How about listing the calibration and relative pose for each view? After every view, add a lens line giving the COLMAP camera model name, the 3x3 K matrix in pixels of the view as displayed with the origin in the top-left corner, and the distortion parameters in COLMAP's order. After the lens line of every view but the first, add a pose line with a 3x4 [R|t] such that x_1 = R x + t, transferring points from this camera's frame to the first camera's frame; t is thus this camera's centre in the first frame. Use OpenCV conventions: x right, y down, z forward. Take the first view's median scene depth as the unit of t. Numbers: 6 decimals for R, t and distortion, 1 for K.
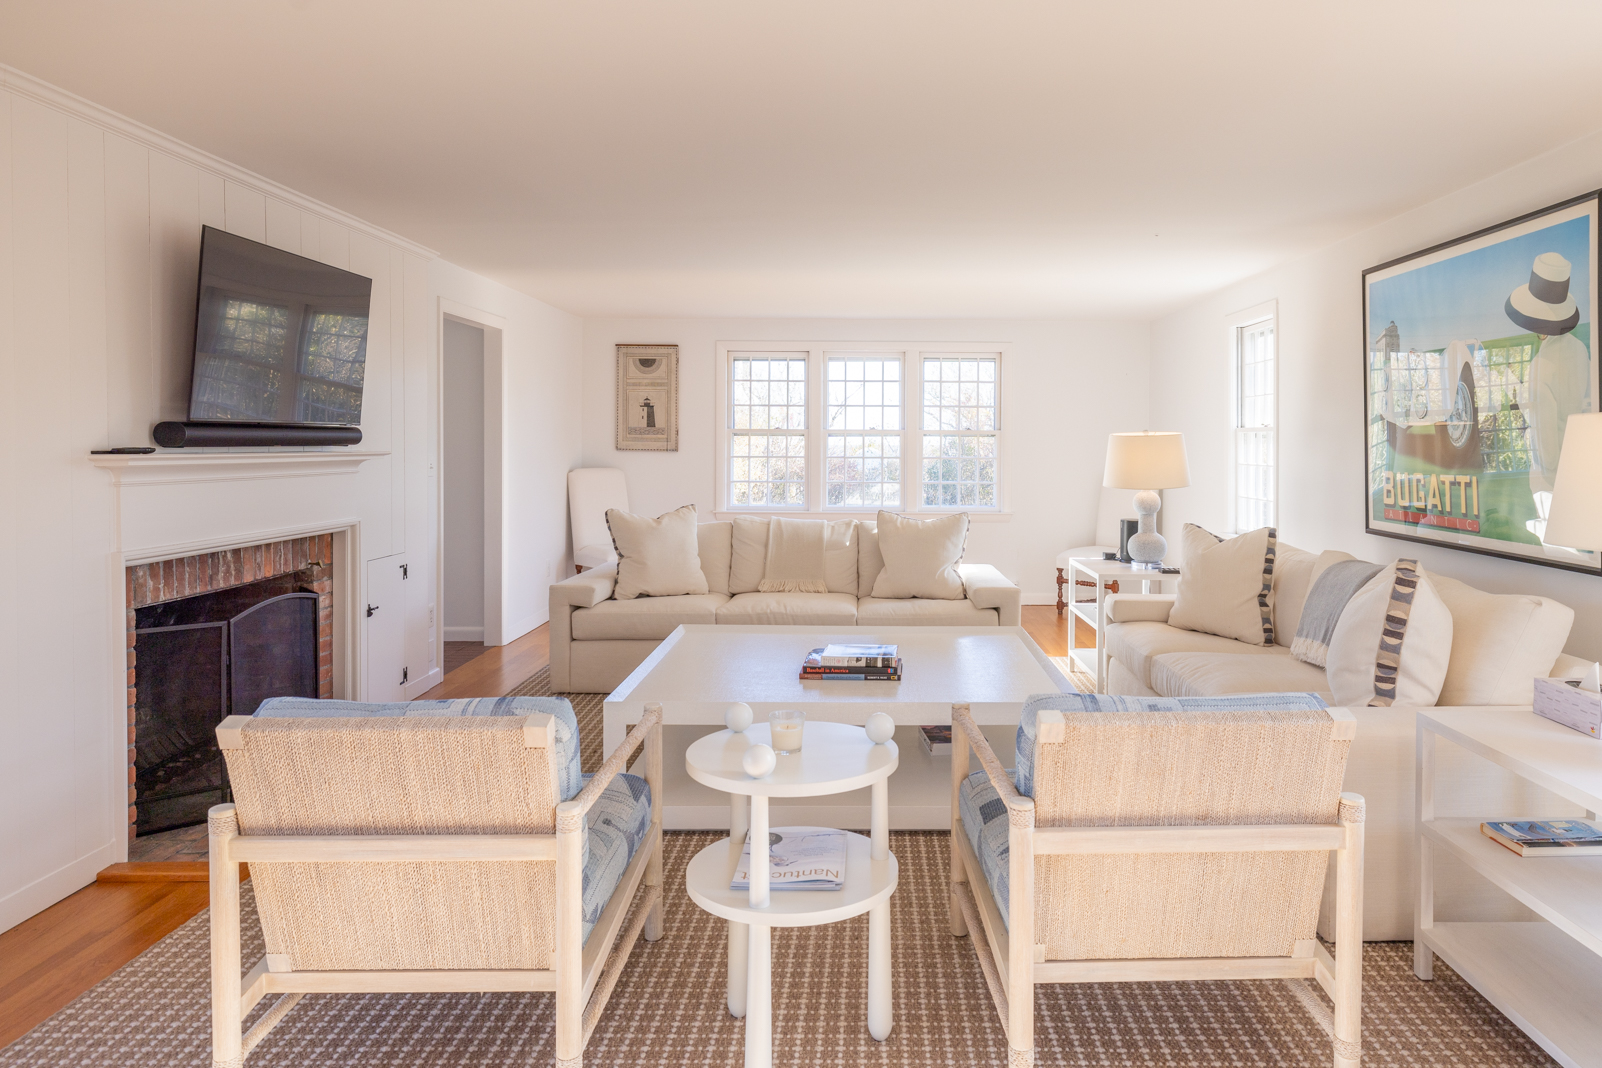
lens RADIAL K [[874.0, 0, 800.9], [0, 874.0, 452.6], [0, 0, 1]] dist [0.001401, 0.000094]
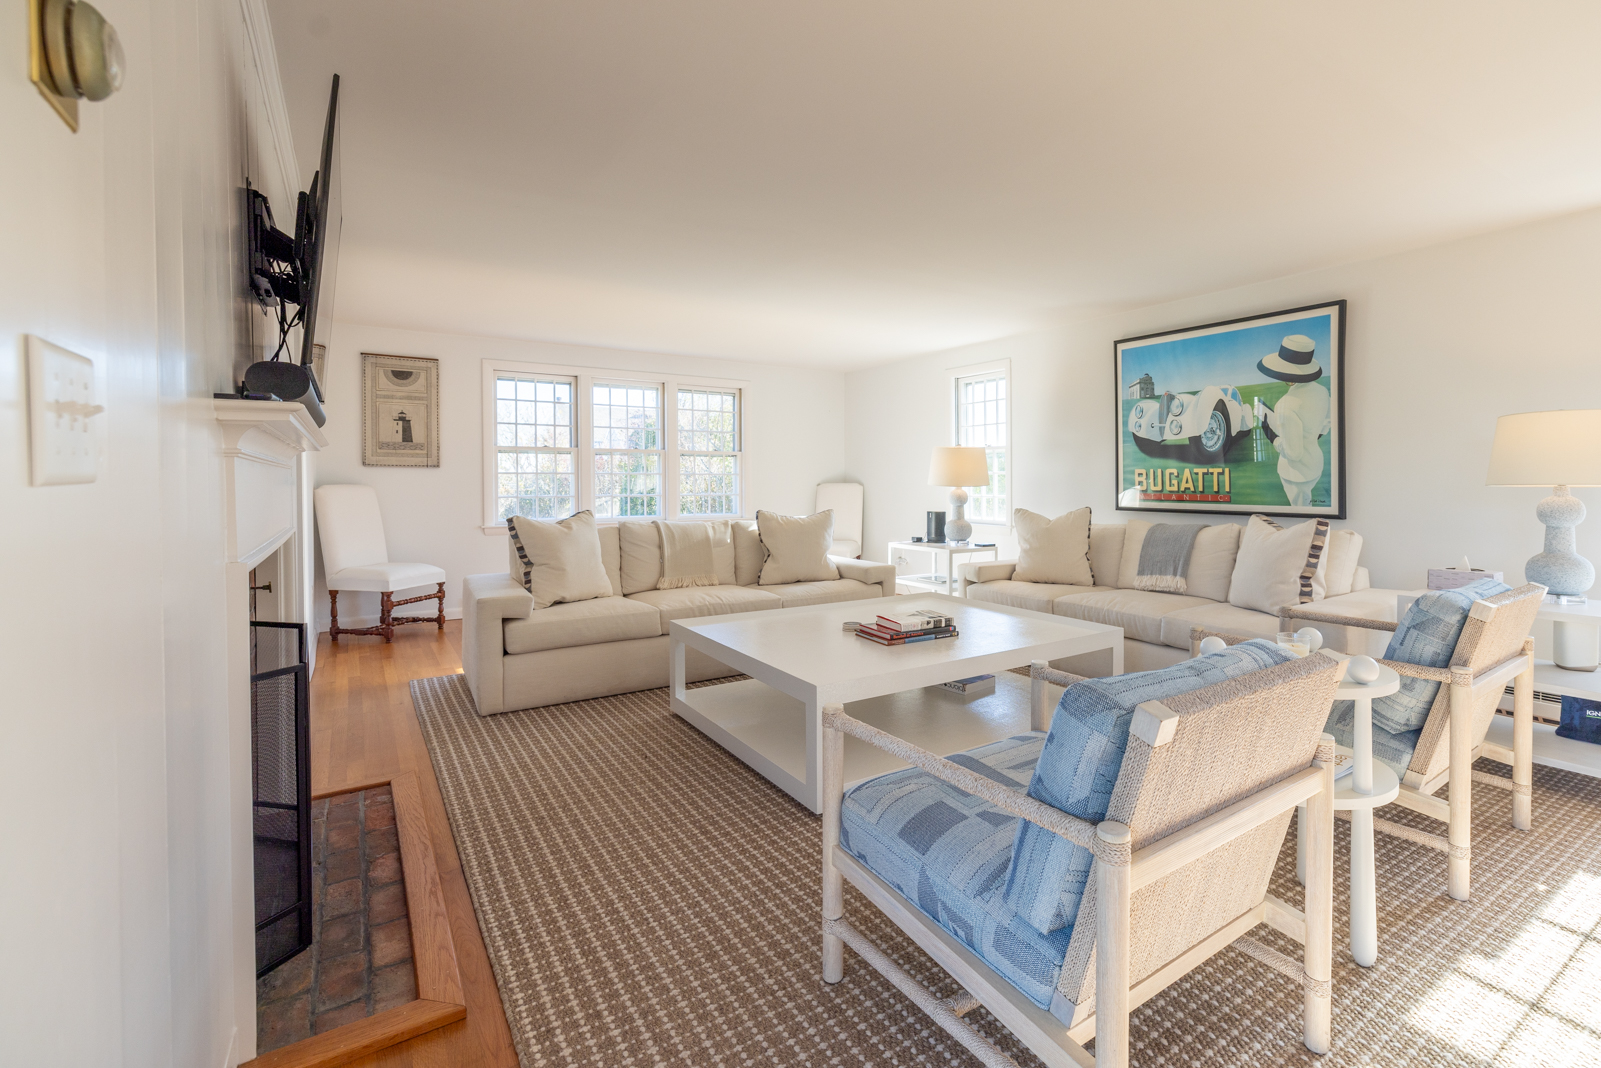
lens RADIAL K [[697.4, 0, 801.5], [0, 697.4, 490.7], [0, 0, 1]] dist [0.001114, 0.000022]
pose [[0.842143, -0.010313, 0.539155, -0.404064], [0.005027, 0.999924, 0.011274, 0.033104], [-0.539230, -0.006784, 0.842131, 0.210081]]
